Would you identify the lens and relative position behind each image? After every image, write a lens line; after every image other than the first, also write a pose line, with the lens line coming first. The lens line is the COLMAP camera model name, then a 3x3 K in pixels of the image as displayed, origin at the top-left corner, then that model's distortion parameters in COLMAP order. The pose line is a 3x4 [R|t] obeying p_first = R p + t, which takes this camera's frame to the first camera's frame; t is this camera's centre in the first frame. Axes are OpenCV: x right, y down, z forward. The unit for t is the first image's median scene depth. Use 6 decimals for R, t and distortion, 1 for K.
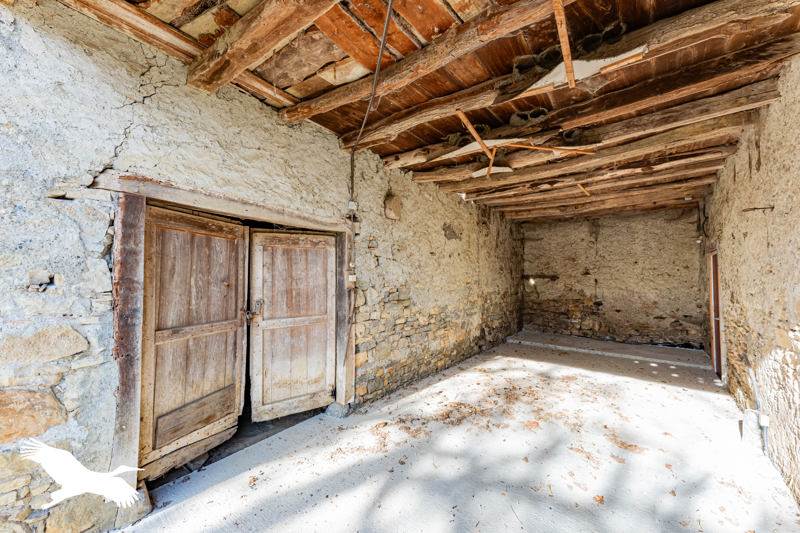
lens RADIAL K [[327.2, 0, 401.1], [0, 327.2, 271.1], [0, 0, 1]] dist [0.001713, 0.000243]
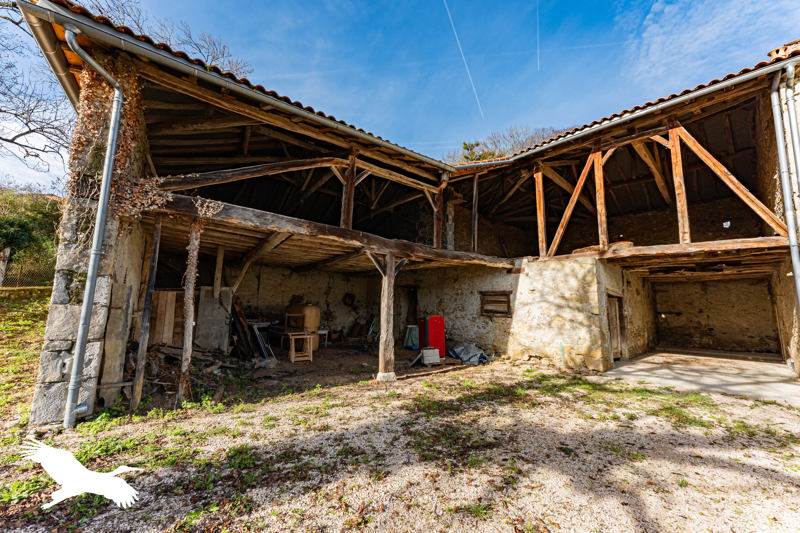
lens RADIAL K [[327.2, 0, 398.8], [0, 327.2, 262.3], [0, 0, 1]] dist [0.001713, 0.000243]
pose [[0.990141, 0.000913, -0.140070, -0.870719], [-0.017410, 0.993027, -0.116598, -0.026710], [0.138987, 0.117887, 0.983252, -1.084771]]
